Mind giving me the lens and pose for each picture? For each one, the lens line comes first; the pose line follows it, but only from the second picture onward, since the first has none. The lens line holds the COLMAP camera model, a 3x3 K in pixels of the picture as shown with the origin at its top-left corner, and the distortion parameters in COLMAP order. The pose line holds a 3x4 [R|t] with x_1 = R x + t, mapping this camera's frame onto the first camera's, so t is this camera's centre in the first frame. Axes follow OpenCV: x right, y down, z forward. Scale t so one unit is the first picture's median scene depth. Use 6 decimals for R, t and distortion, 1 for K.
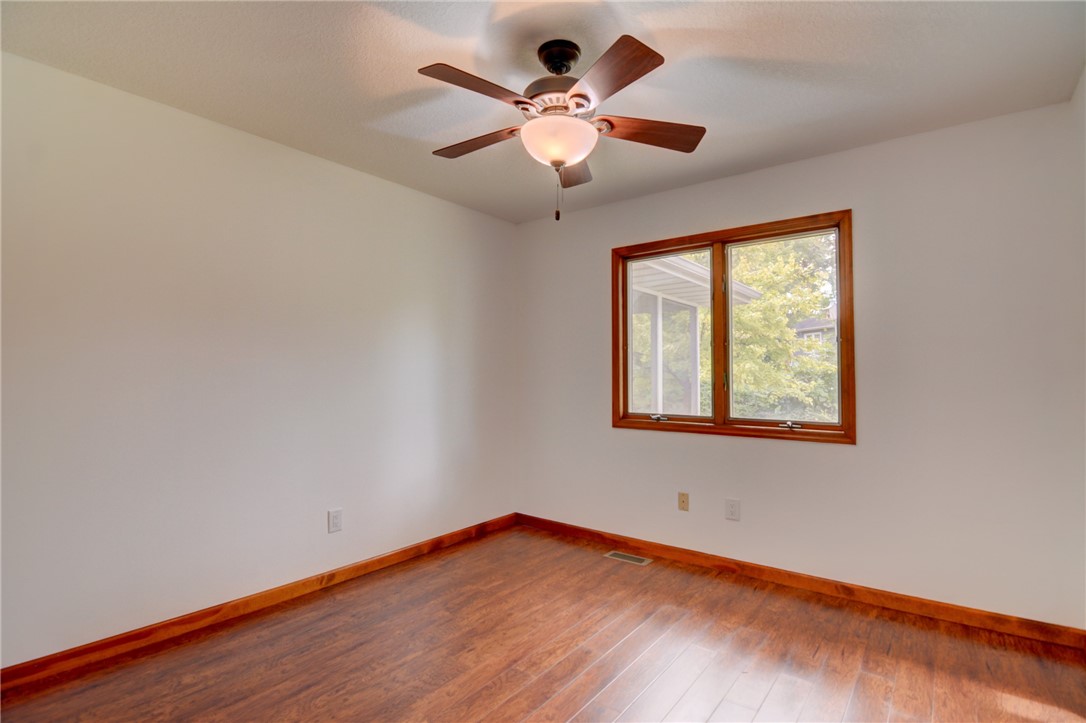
lens RADIAL K [[523.7, 0, 543.8], [0, 523.7, 359.6], [0, 0, 1]] dist [-0.015483, -0.006011]
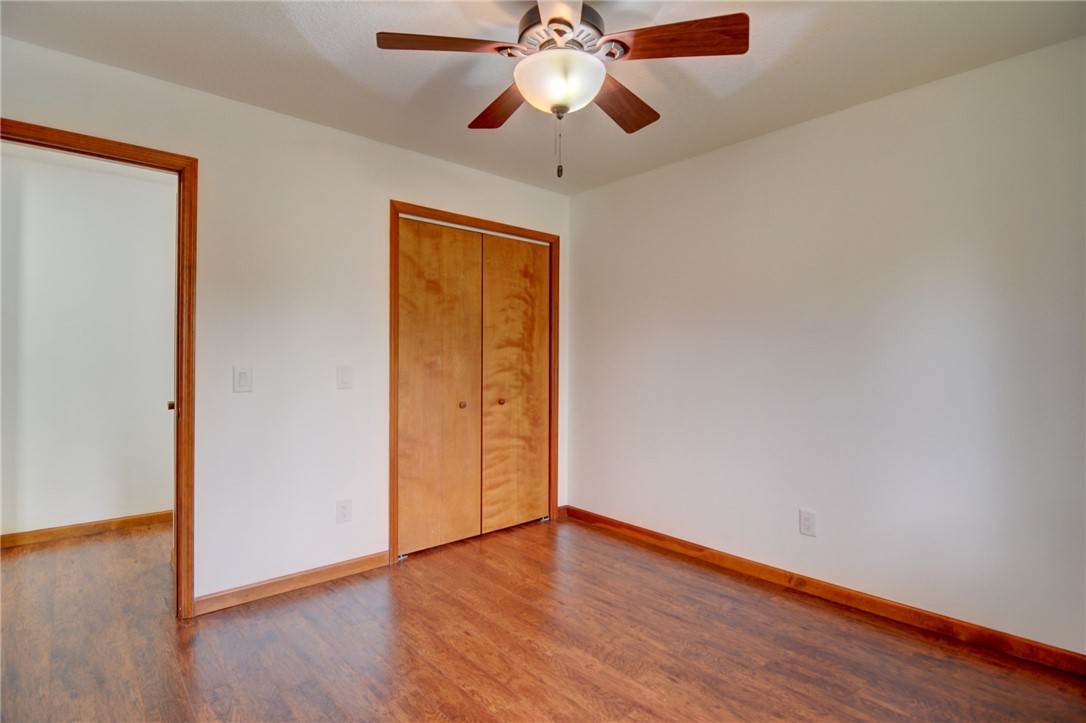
lens RADIAL K [[523.7, 0, 544.3], [0, 523.7, 362.3], [0, 0, 1]] dist [-0.015483, -0.006011]
pose [[-0.163762, 0.007365, -0.986472, 0.648316], [0.022808, 0.999733, 0.003677, 0.023564], [0.986236, -0.021898, -0.163886, 0.830735]]
